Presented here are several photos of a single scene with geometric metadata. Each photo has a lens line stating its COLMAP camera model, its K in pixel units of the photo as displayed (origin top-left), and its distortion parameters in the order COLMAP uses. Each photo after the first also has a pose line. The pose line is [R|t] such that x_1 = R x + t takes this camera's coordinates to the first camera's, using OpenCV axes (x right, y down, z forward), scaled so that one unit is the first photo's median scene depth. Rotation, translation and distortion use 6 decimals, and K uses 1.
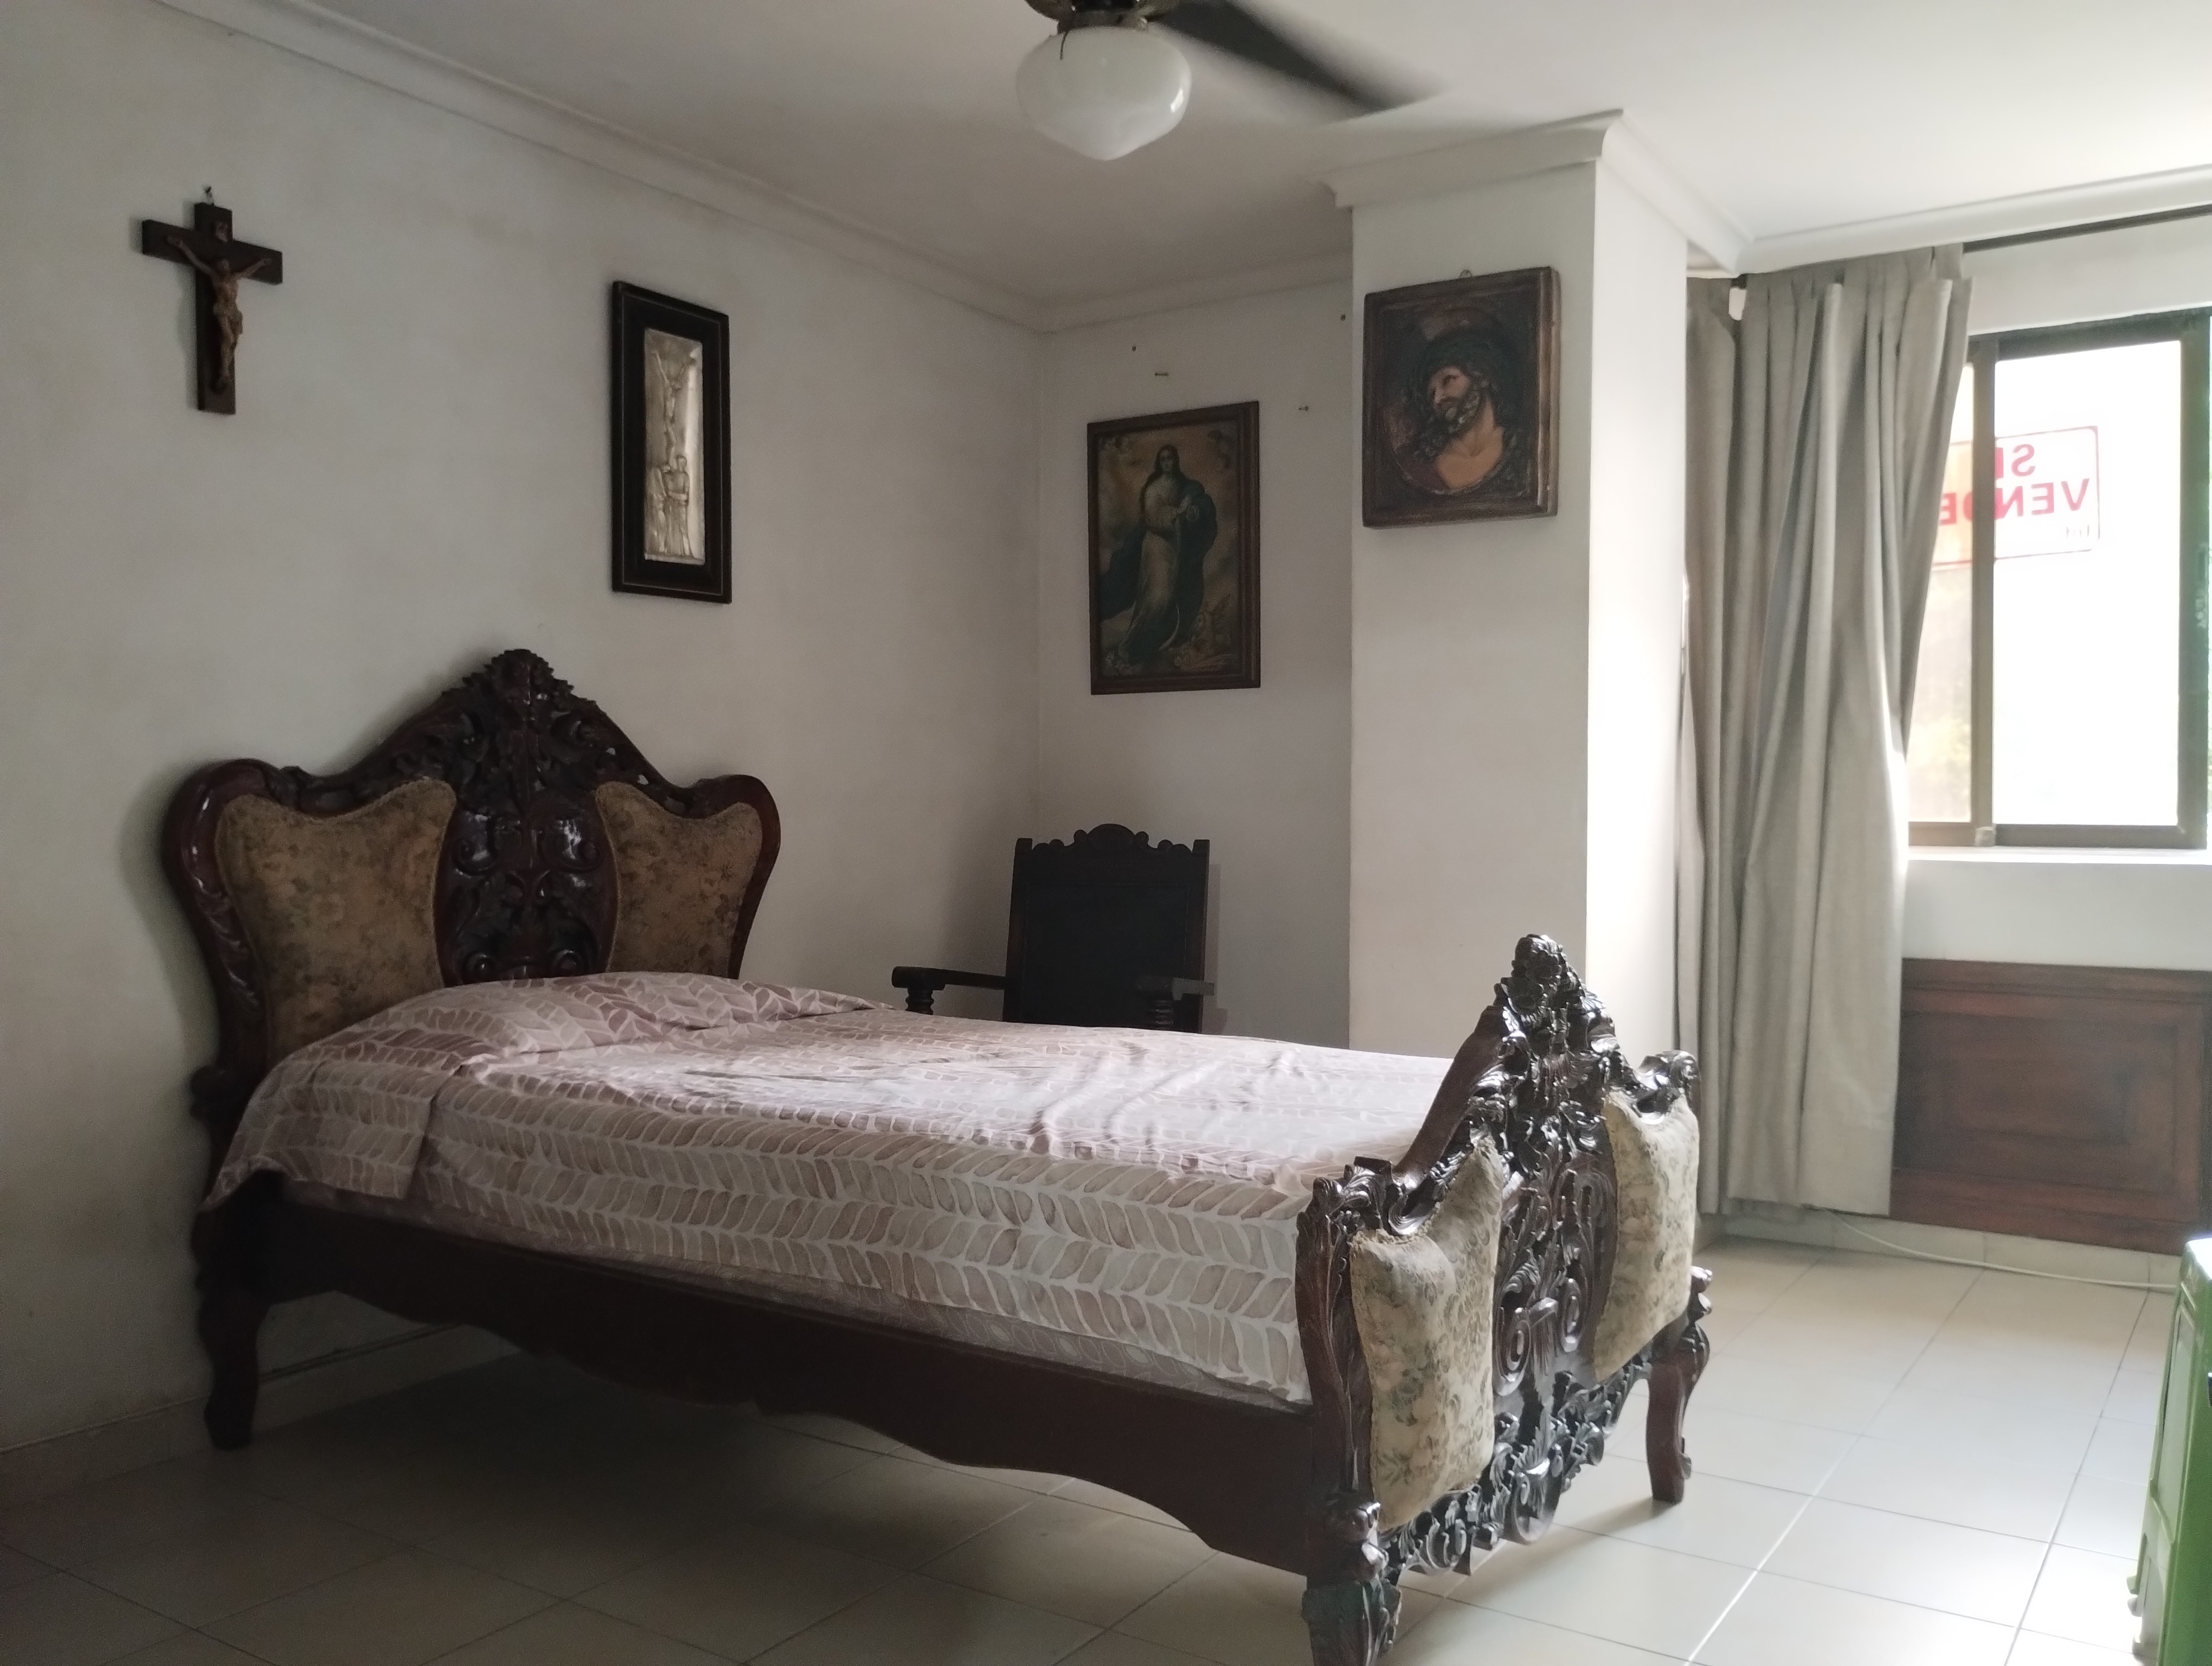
lens RADIAL K [[1840.4, 0, 1105.8], [0, 1840.4, 825.3], [0, 0, 1]] dist [0.050317, -0.068840]
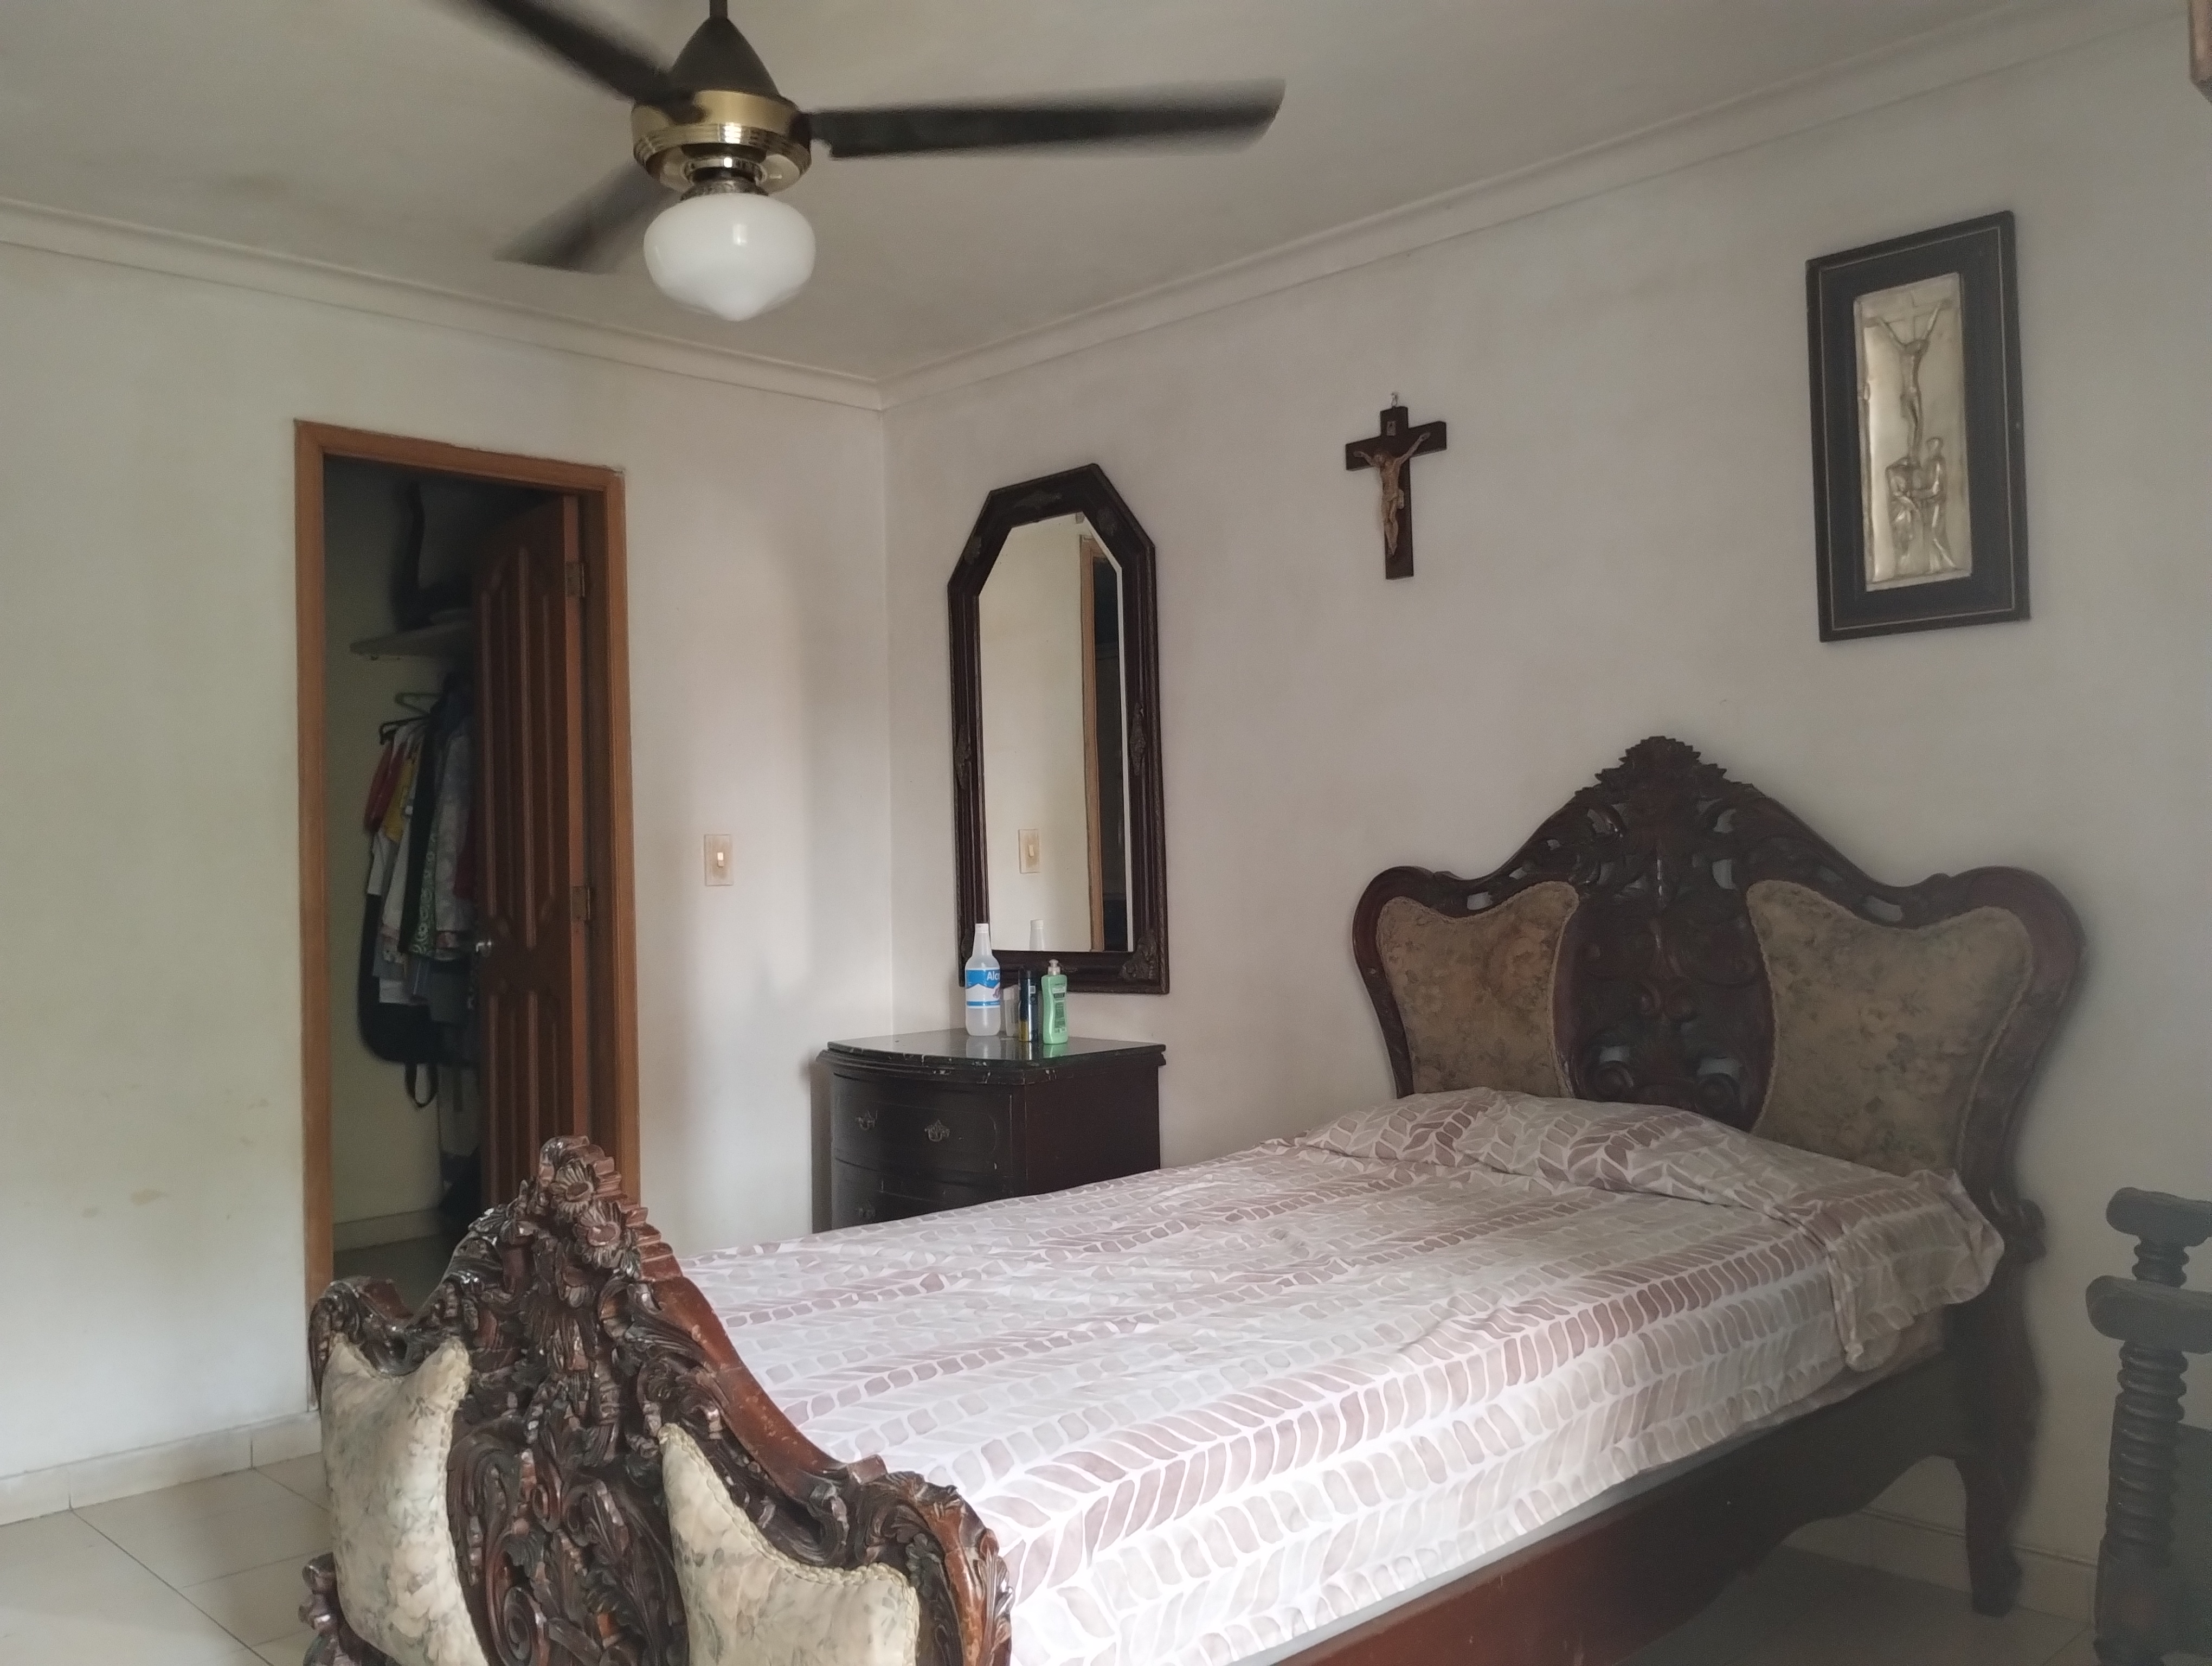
lens RADIAL K [[1840.4, 0, 1105.8], [0, 1840.4, 825.3], [0, 0, 1]] dist [0.050317, -0.068840]
pose [[-0.207060, -0.012776, -0.978245, 0.676391], [0.009801, 0.999837, -0.015132, -0.043170], [0.978279, -0.012721, -0.206901, 0.987563]]
